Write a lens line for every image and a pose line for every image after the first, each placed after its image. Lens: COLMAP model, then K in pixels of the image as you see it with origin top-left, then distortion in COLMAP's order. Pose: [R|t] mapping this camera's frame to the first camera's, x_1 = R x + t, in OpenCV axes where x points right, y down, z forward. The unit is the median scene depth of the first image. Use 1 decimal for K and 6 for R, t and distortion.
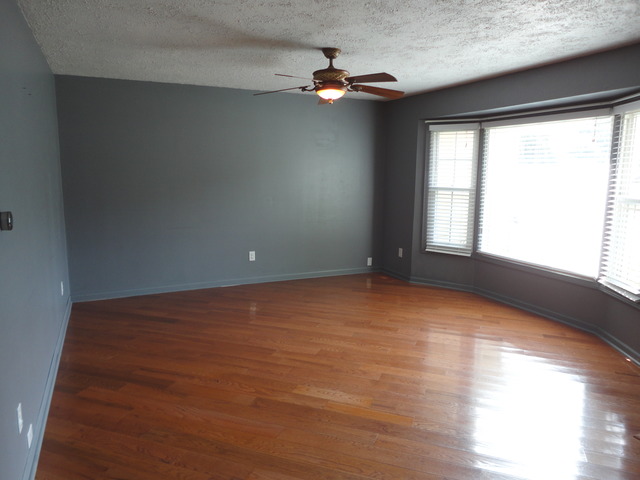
lens RADIAL K [[469.7, 0, 323.1], [0, 469.7, 240.3], [0, 0, 1]] dist [0.011616, -0.001764]
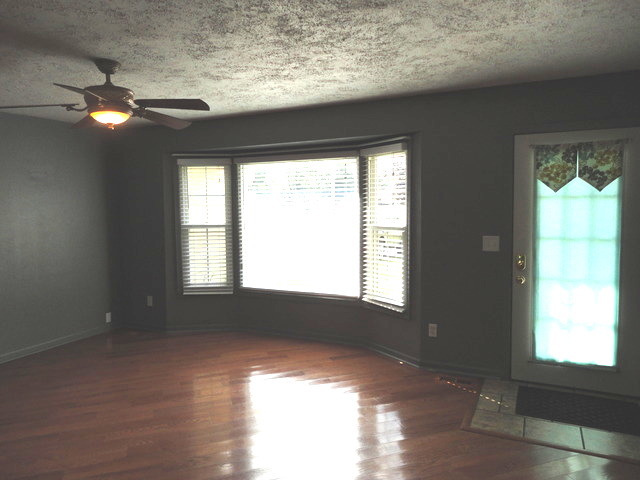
lens RADIAL K [[469.7, 0, 319.6], [0, 469.7, 238.2], [0, 0, 1]] dist [0.011616, -0.001764]
pose [[0.772150, -0.074951, 0.631005, -0.180178], [0.119722, 0.992395, -0.028625, -0.036323], [-0.624060, 0.097648, 0.775251, 0.149919]]
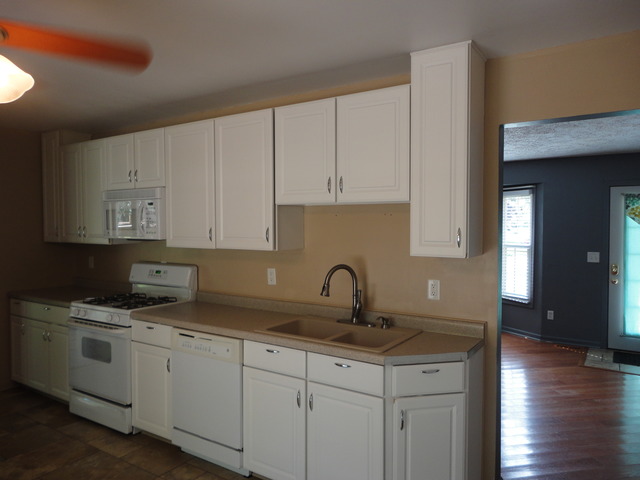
lens RADIAL K [[469.7, 0, 320.3], [0, 469.7, 239.5], [0, 0, 1]] dist [0.011616, -0.001764]
pose [[0.848850, -0.028831, 0.527847, -0.704994], [0.089537, 0.991926, -0.089810, -0.013531], [-0.520996, 0.123497, 0.844578, -0.083219]]
